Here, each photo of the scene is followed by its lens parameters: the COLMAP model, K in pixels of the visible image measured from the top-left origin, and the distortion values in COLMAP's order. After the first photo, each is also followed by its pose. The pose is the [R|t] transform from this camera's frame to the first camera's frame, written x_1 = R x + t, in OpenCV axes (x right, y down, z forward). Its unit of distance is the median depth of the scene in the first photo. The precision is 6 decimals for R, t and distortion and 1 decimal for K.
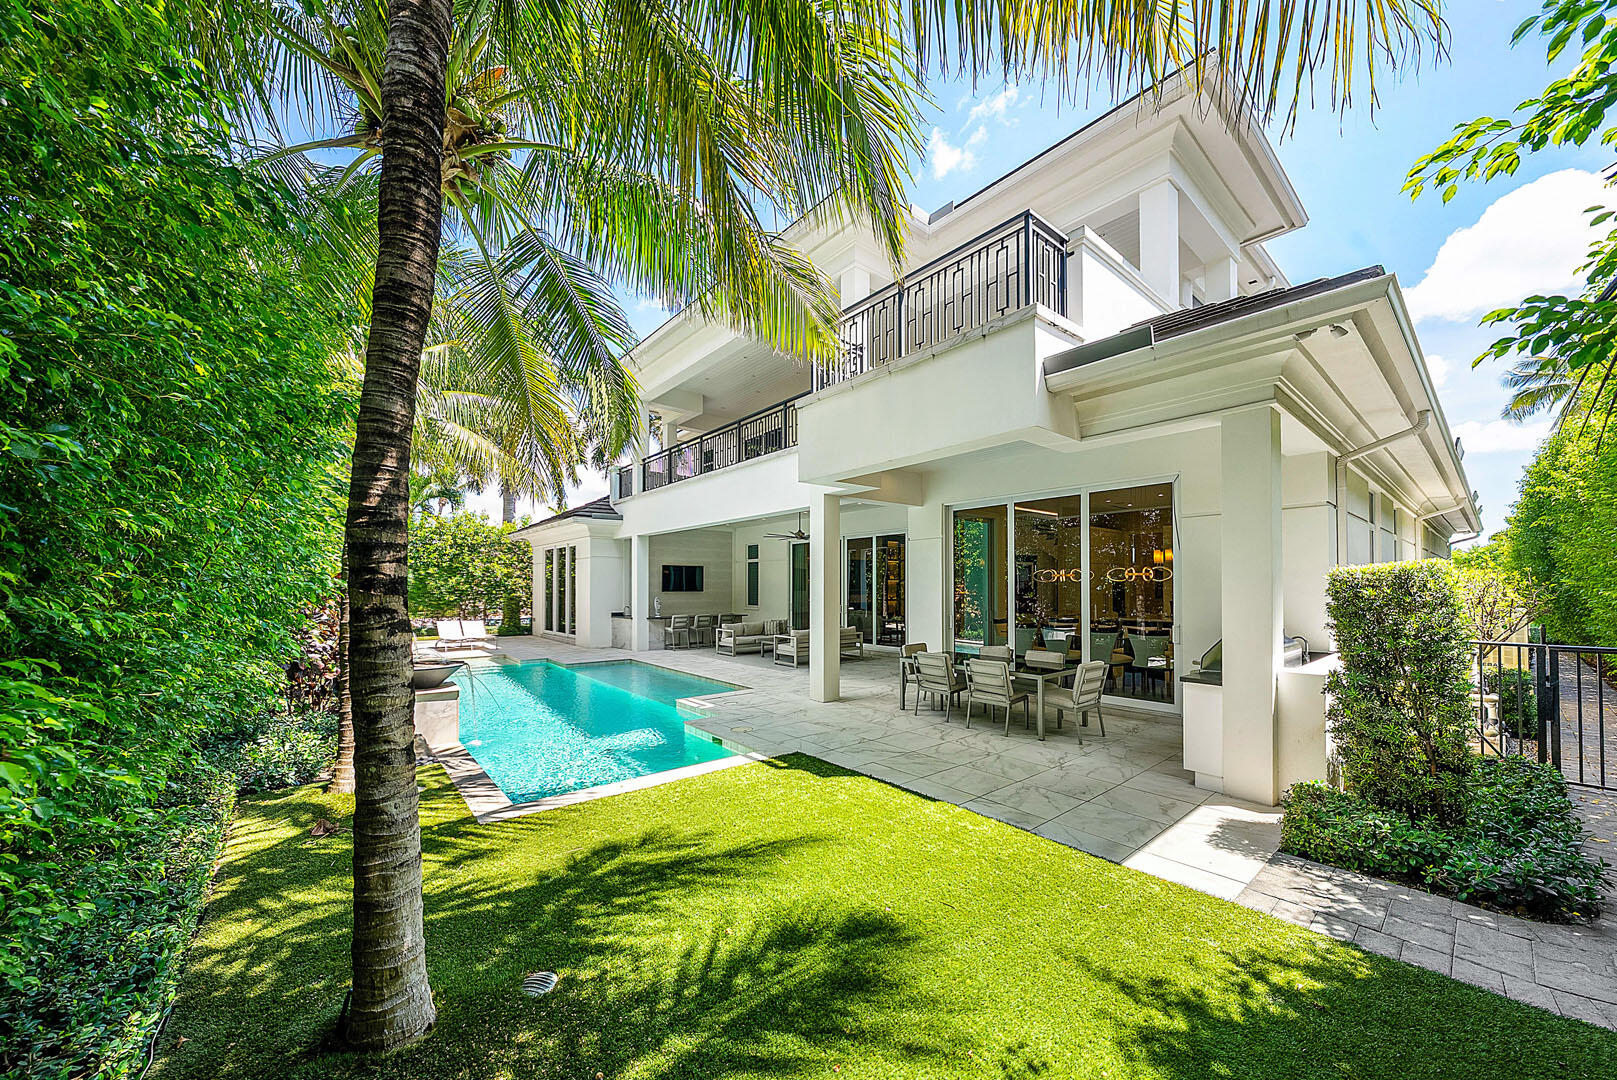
lens RADIAL K [[587.1, 0, 810.6], [0, 587.1, 570.4], [0, 0, 1]] dist [0.000368, -0.000005]
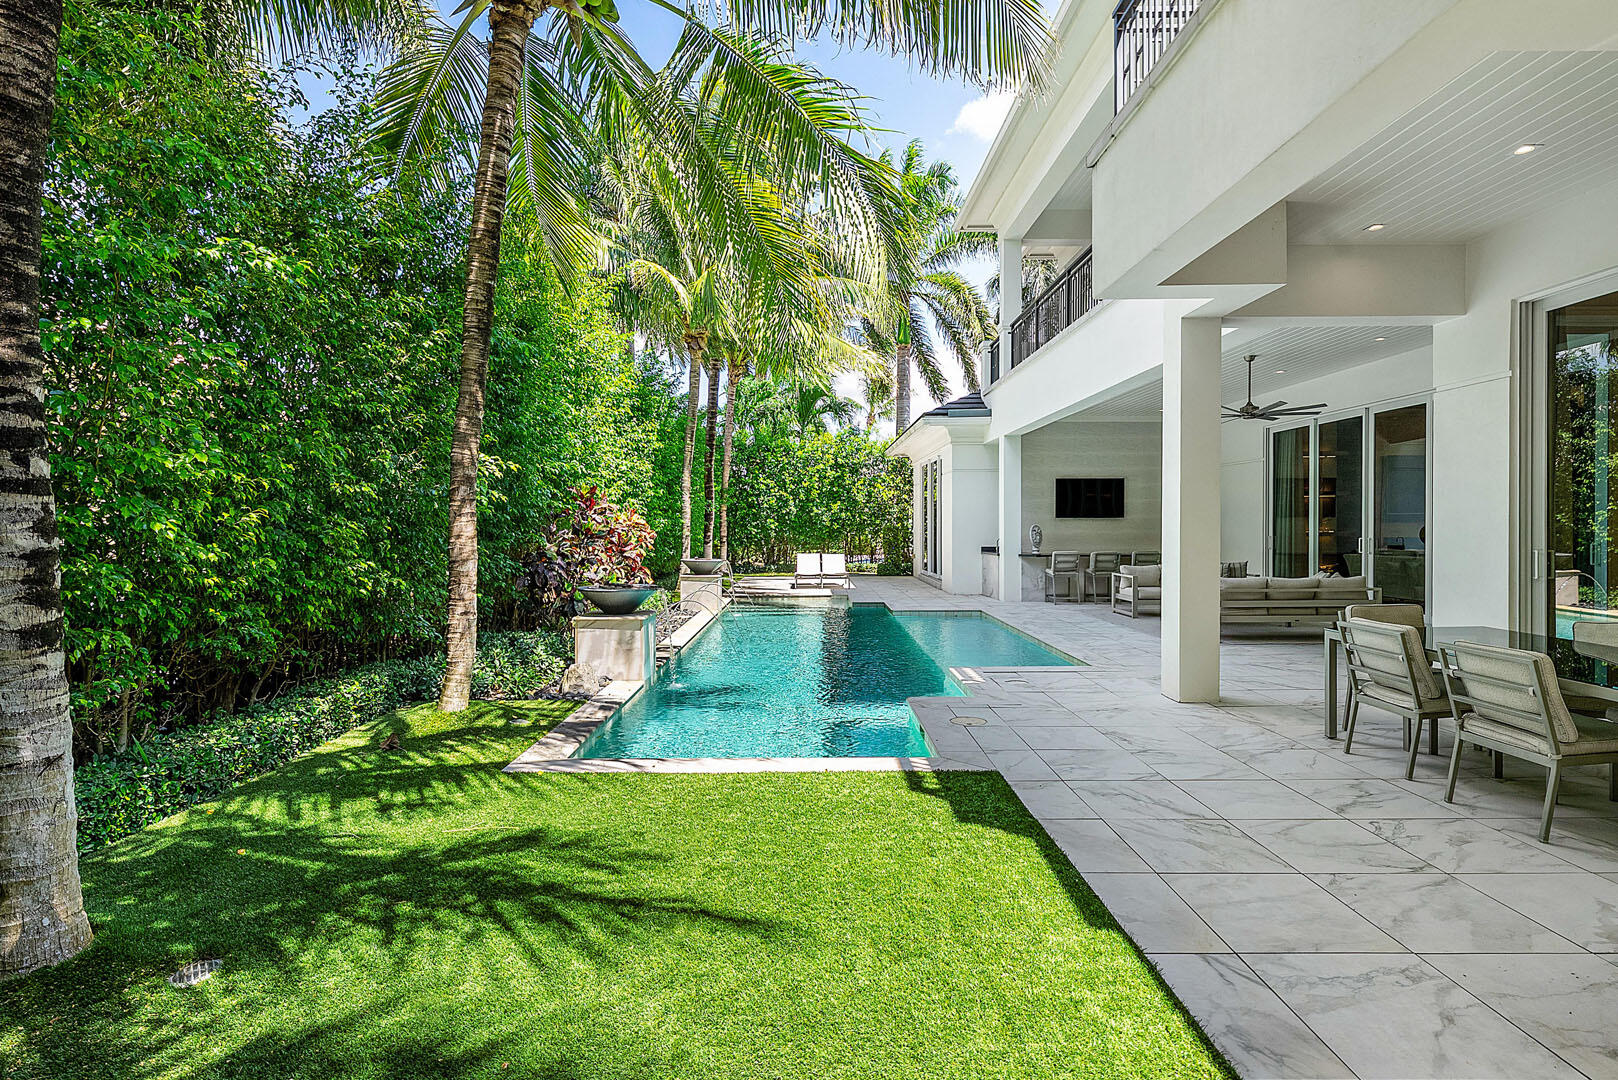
lens RADIAL K [[796.1, 0, 809.0], [0, 796.1, 540.0], [0, 0, 1]] dist [-0.001764, -0.000337]
pose [[0.775578, 0.013020, -0.631117, 0.212239], [0.017376, 0.998968, 0.041963, 0.036253], [0.631012, -0.043512, 0.774552, 0.208197]]
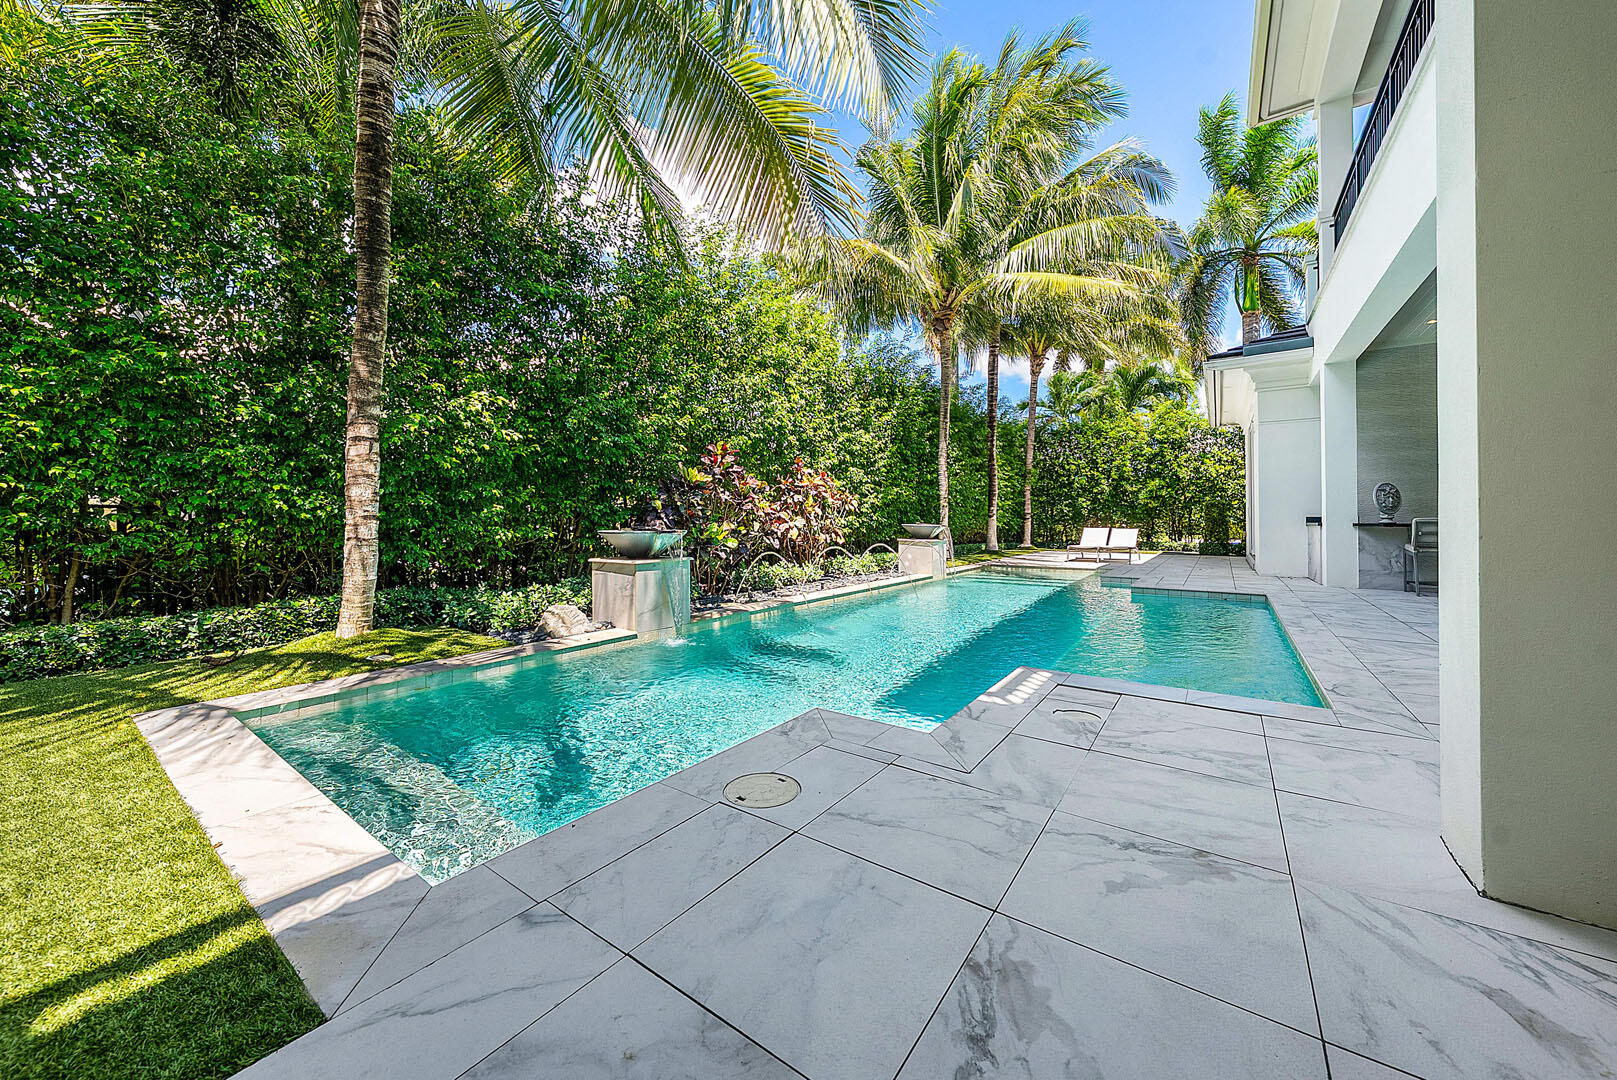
lens RADIAL K [[571.9, 0, 802.5], [0, 571.9, 513.9], [0, 0, 1]] dist [0.000357, 0.000029]
pose [[0.255992, -0.005371, -0.966664, 0.128905], [0.028010, 0.999606, 0.001863, 0.103443], [0.966273, -0.027553, 0.256042, 0.737579]]
